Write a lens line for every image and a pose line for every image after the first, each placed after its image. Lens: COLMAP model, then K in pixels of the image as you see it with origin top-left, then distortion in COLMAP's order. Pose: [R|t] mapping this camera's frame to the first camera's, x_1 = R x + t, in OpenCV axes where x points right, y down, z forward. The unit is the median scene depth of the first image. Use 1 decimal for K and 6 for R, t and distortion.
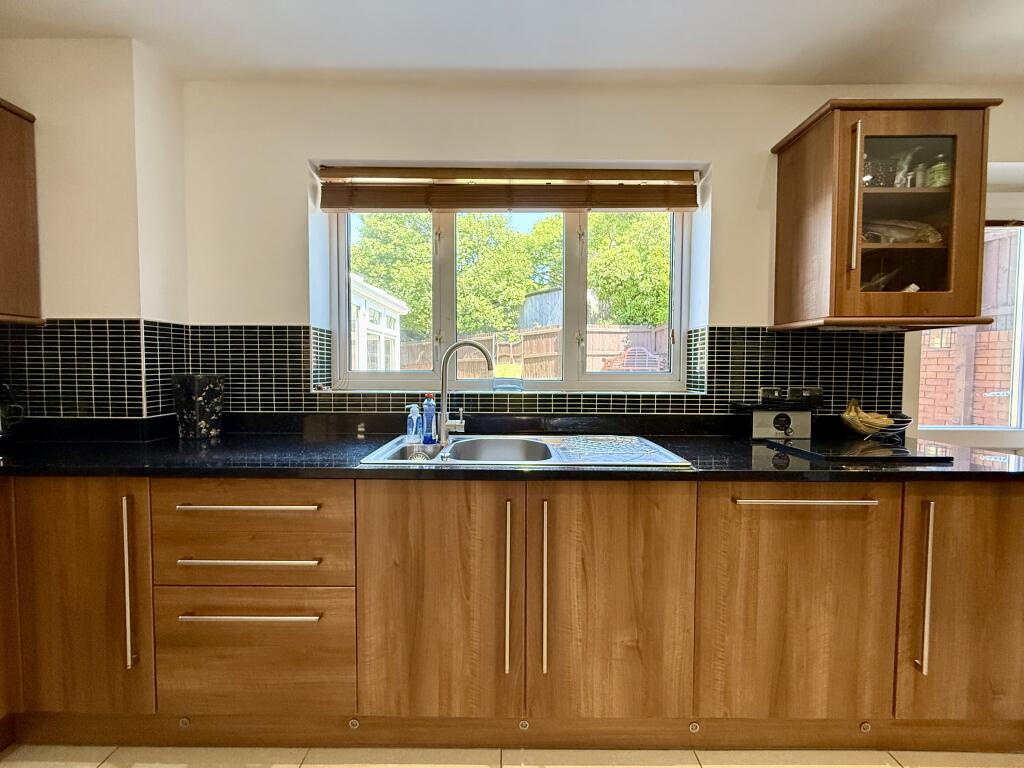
lens RADIAL K [[409.6, 0, 512.8], [0, 409.6, 383.5], [0, 0, 1]] dist [-0.000303, -0.000114]
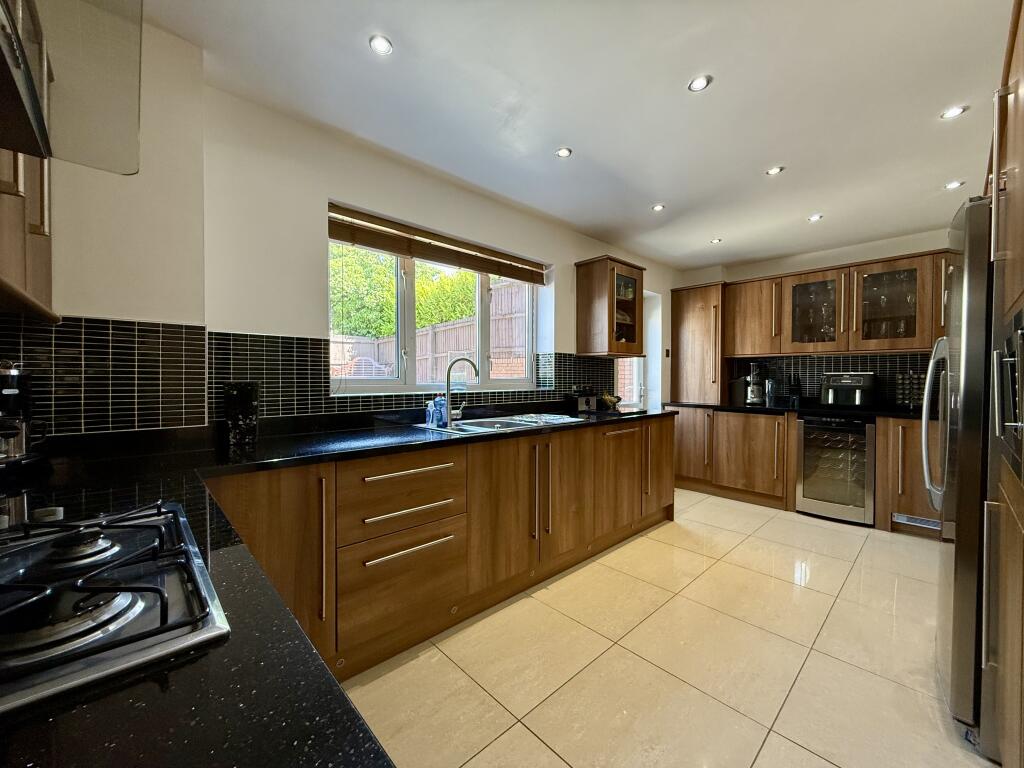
lens RADIAL K [[409.6, 0, 511.4], [0, 409.6, 382.2], [0, 0, 1]] dist [-0.000303, -0.000114]
pose [[0.728609, -0.011406, 0.684835, -0.996675], [0.029513, 0.999456, -0.014753, 0.014992], [-0.684294, 0.030961, 0.728548, -0.215765]]
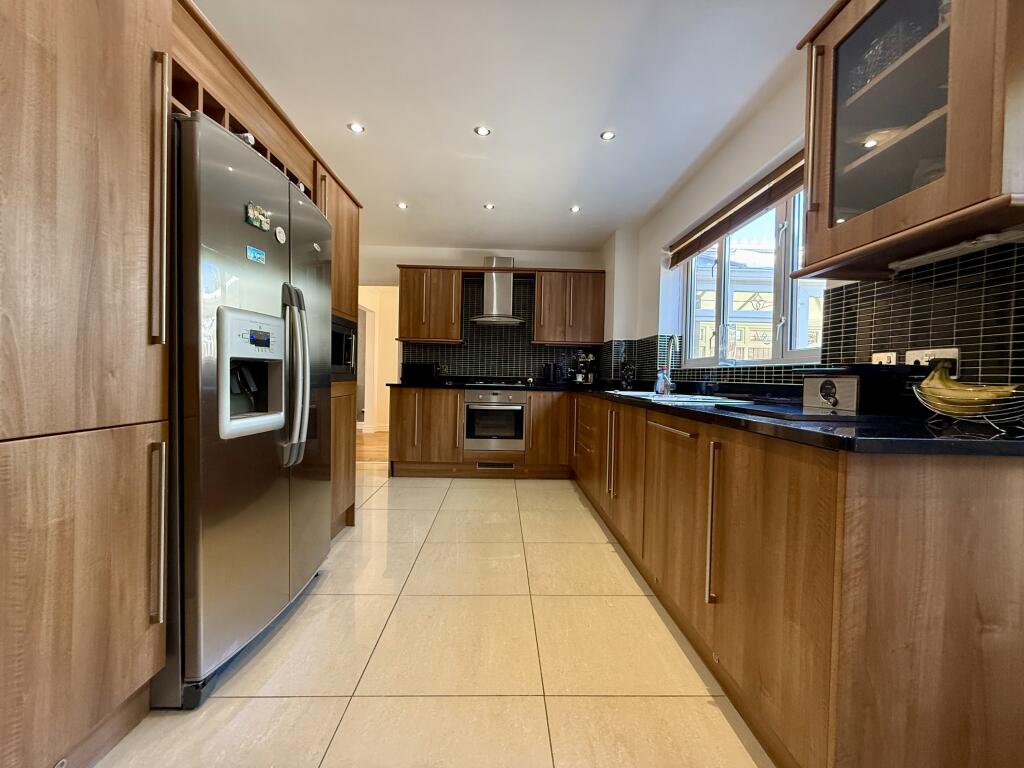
lens RADIAL K [[409.6, 0, 508.5], [0, 409.6, 382.0], [0, 0, 1]] dist [-0.000303, -0.000114]
pose [[0.024209, 0.011925, -0.999636, 1.506760], [-0.061201, 0.998071, 0.010424, 0.109778], [0.997832, 0.060927, 0.024892, 0.302765]]
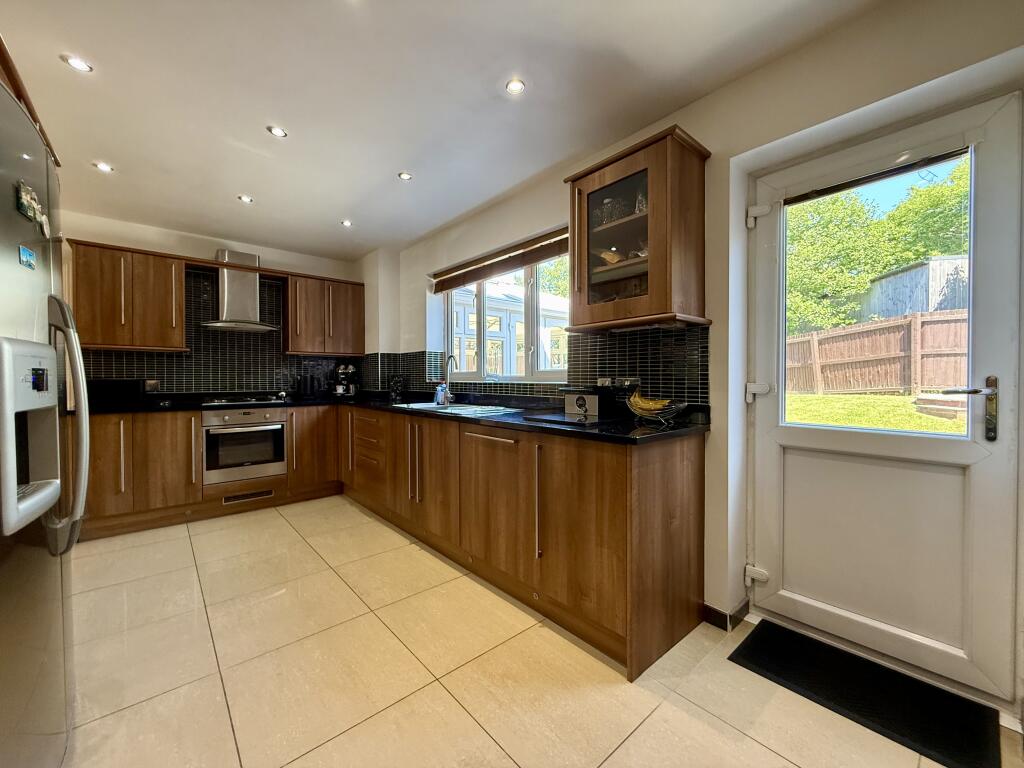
lens RADIAL K [[409.6, 0, 508.6], [0, 409.6, 381.9], [0, 0, 1]] dist [-0.000303, -0.000114]
pose [[0.656319, 0.001021, -0.754483, 1.531373], [-0.023813, 0.999529, -0.019361, 0.057888], [0.754108, 0.030673, 0.656034, -0.081788]]
